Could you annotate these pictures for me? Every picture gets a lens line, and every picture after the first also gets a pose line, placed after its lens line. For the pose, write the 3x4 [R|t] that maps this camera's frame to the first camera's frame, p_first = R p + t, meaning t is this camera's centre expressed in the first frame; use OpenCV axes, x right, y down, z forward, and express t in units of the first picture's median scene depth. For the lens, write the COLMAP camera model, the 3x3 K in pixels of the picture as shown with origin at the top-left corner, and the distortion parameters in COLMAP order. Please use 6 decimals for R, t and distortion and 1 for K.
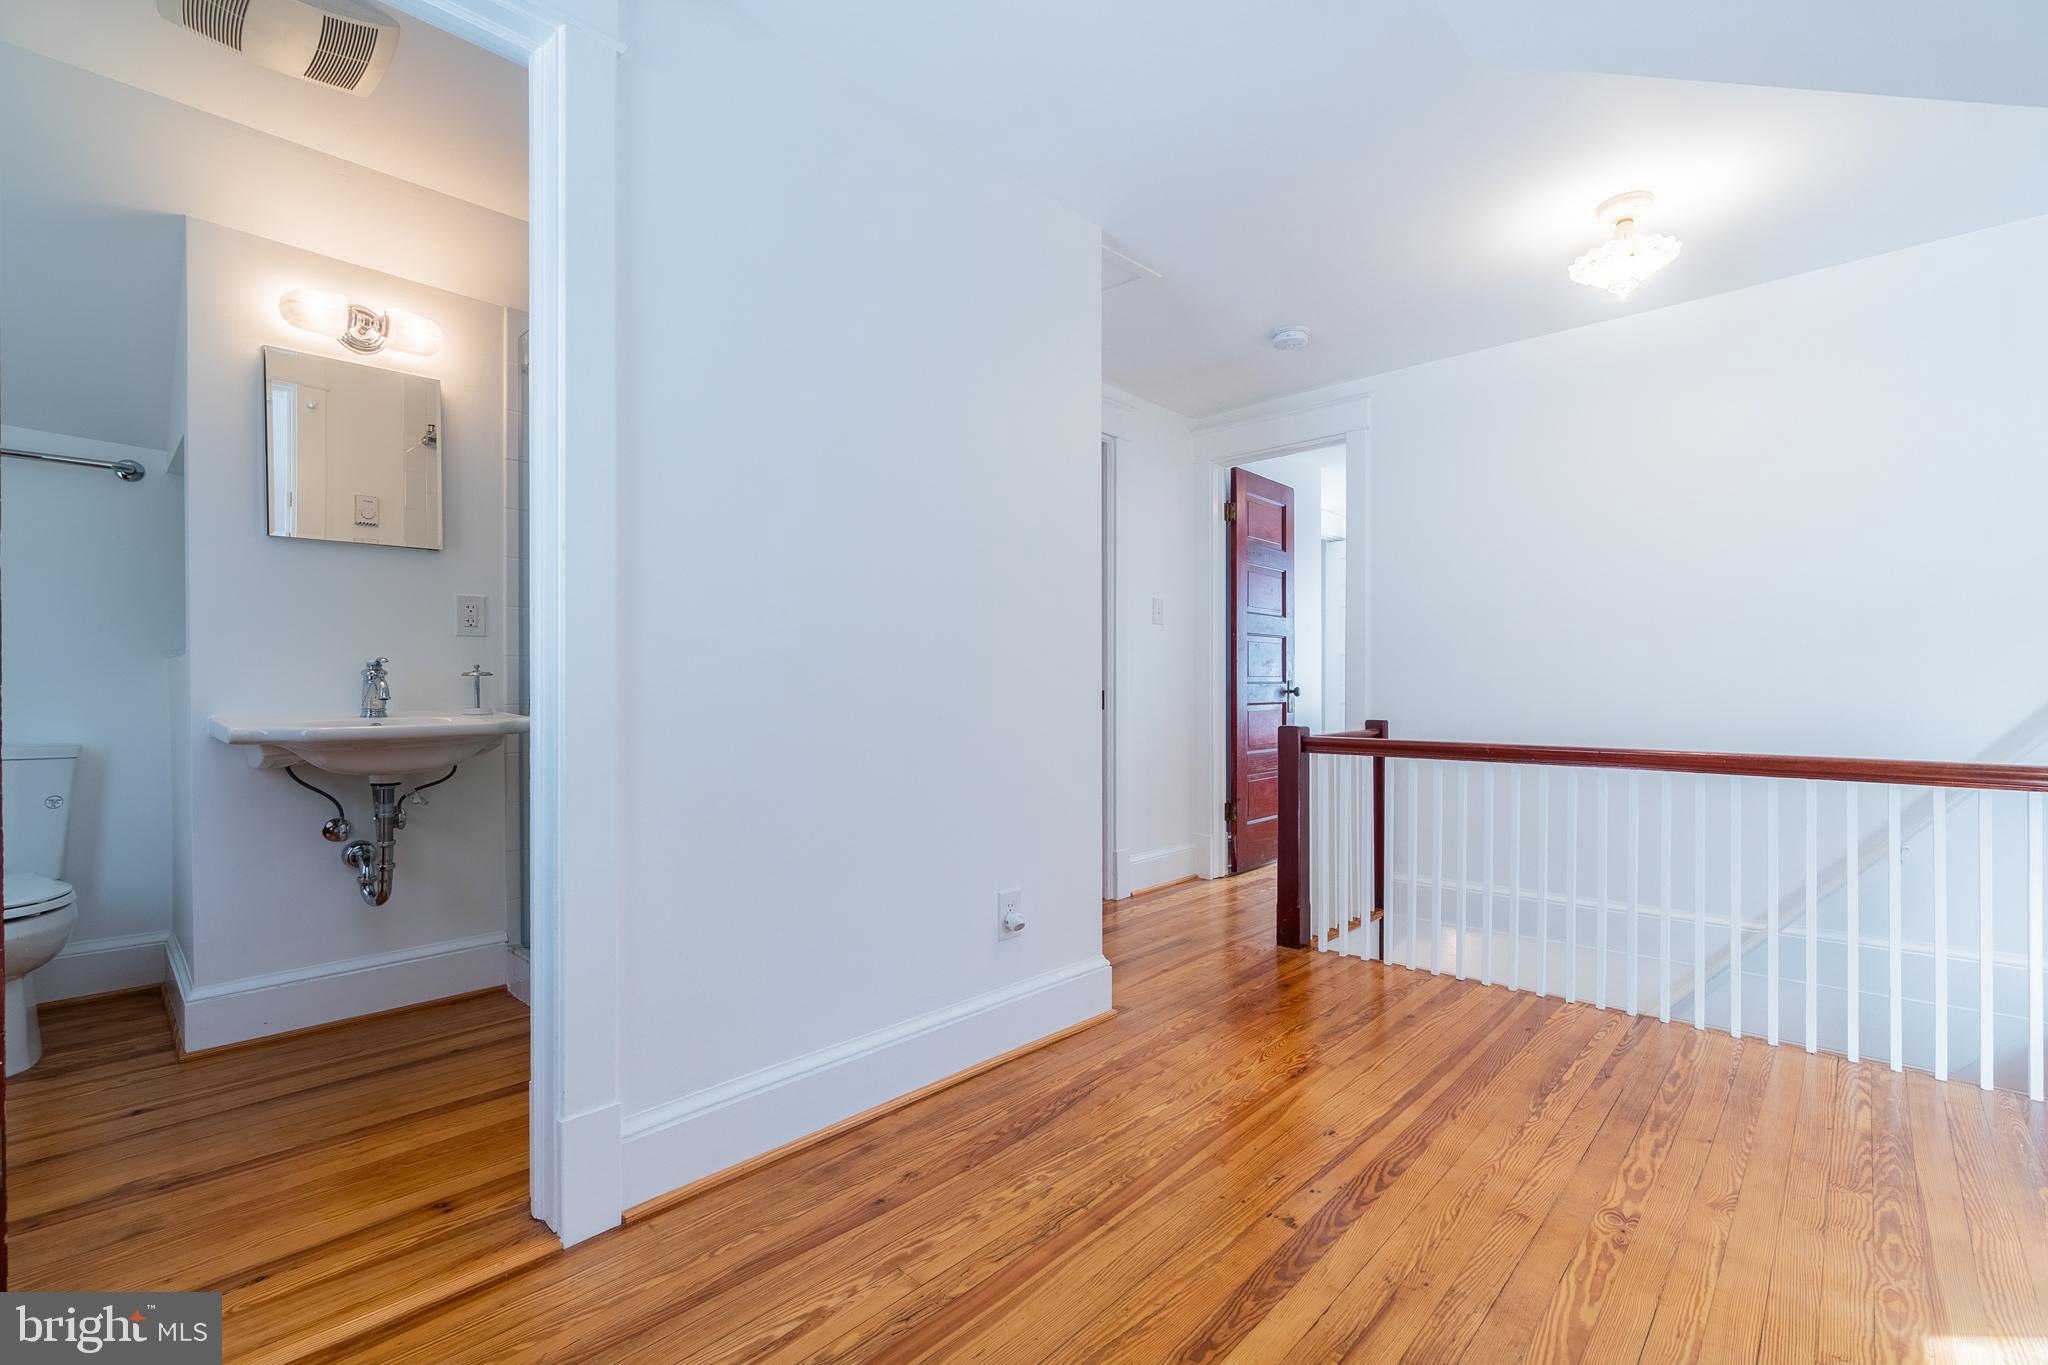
lens RADIAL K [[924.7, 0, 1038.8], [0, 924.7, 701.4], [0, 0, 1]] dist [0.002776, 0.000484]
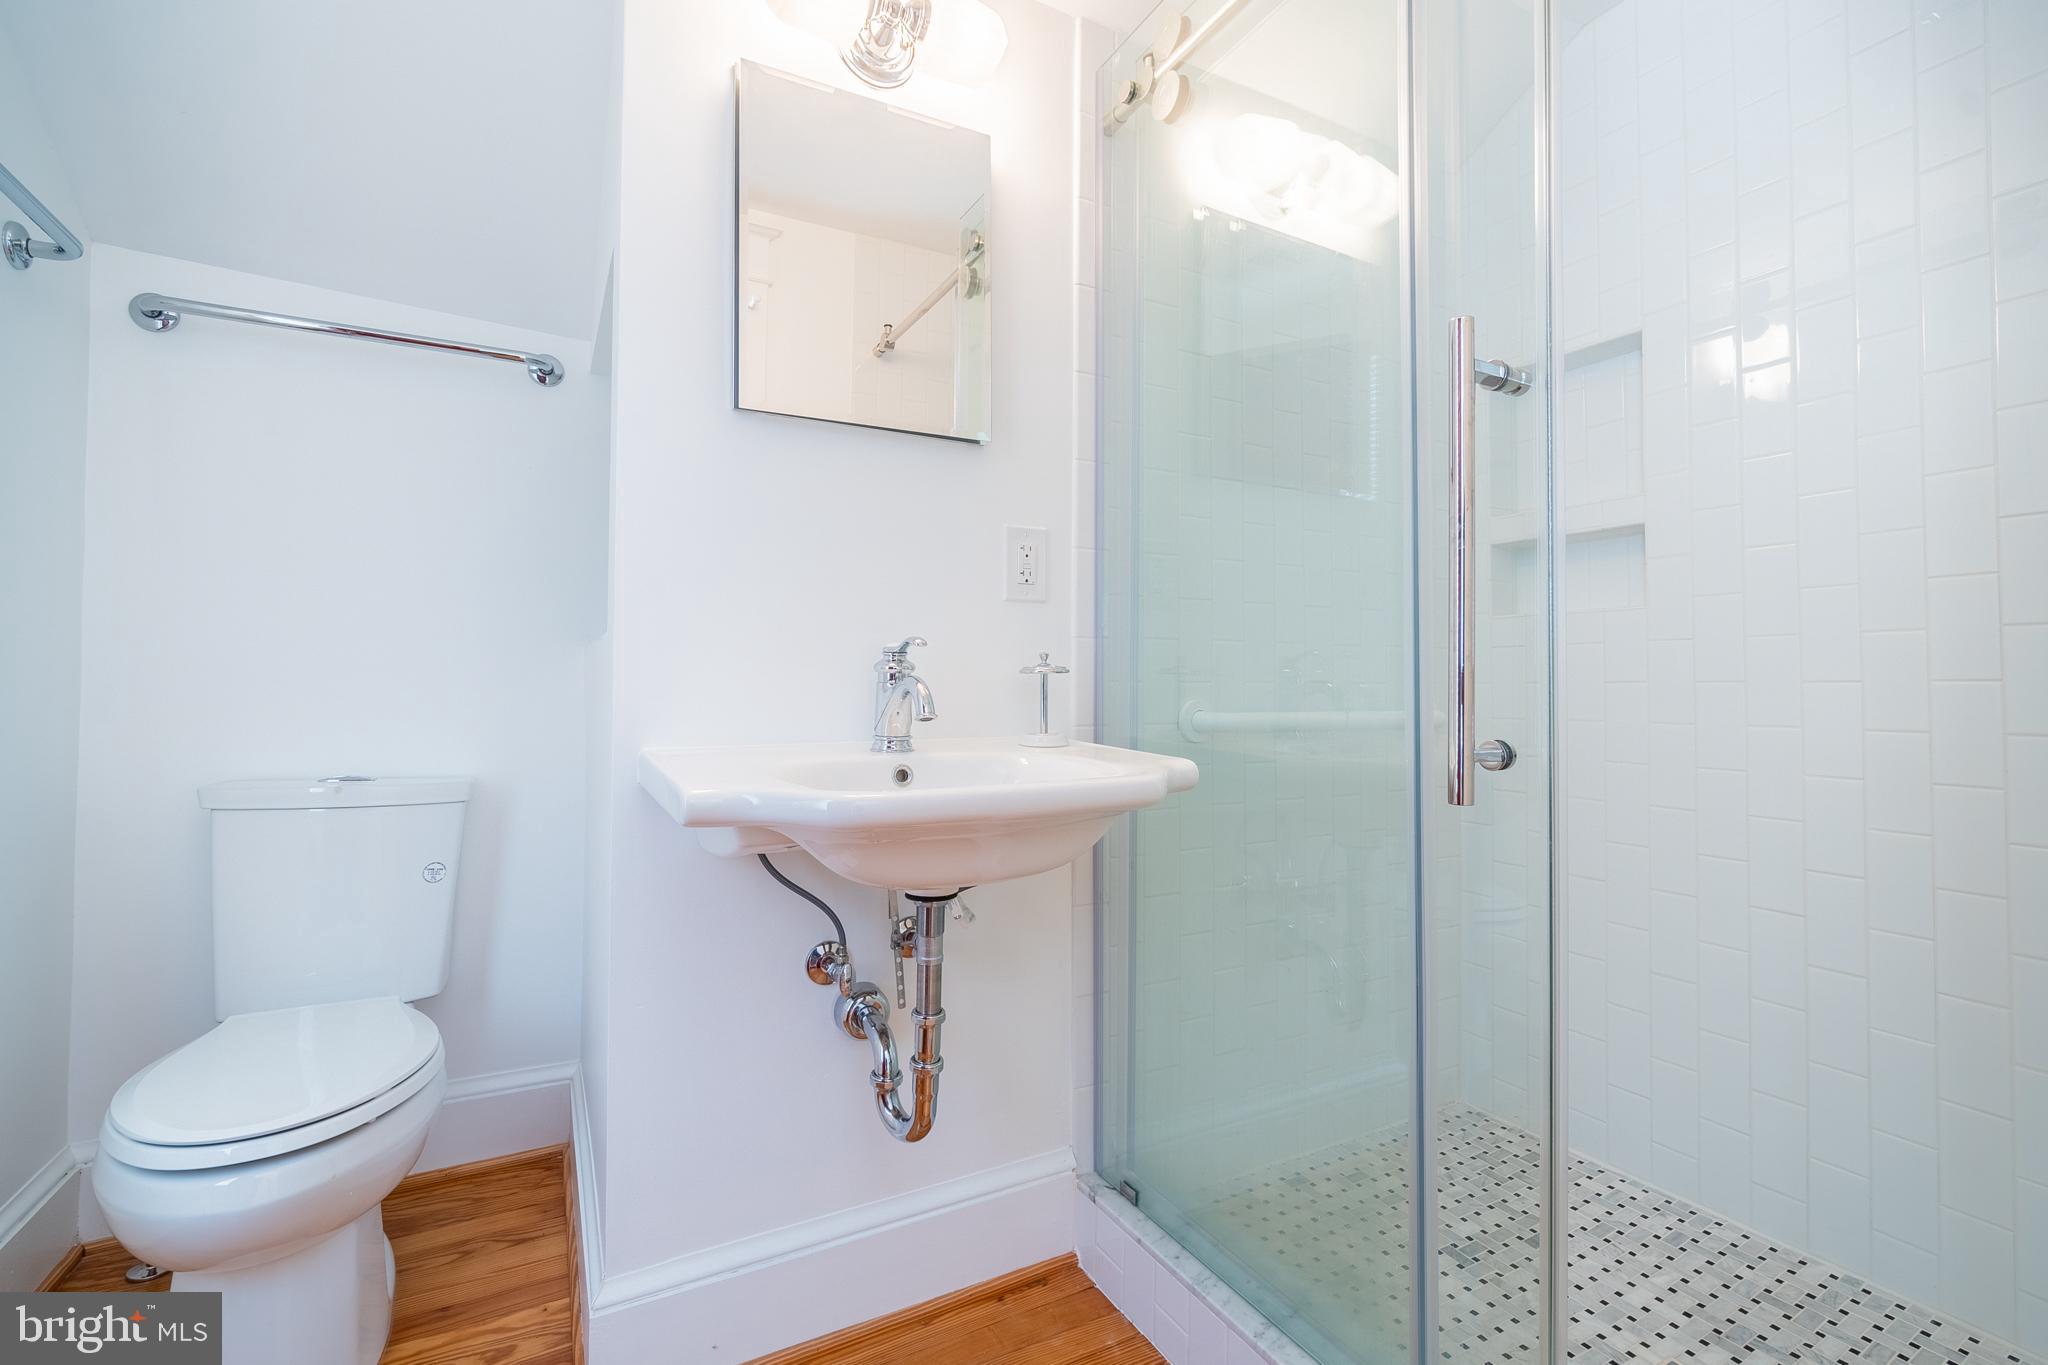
lens RADIAL K [[924.7, 0, 1021.7], [0, 924.7, 672.7], [0, 0, 1]] dist [0.002776, 0.000484]
pose [[0.949933, -0.002270, -0.312445, -0.485423], [-0.008397, 0.999427, -0.032789, -0.010896], [0.312340, 0.033771, 0.949370, 0.524705]]
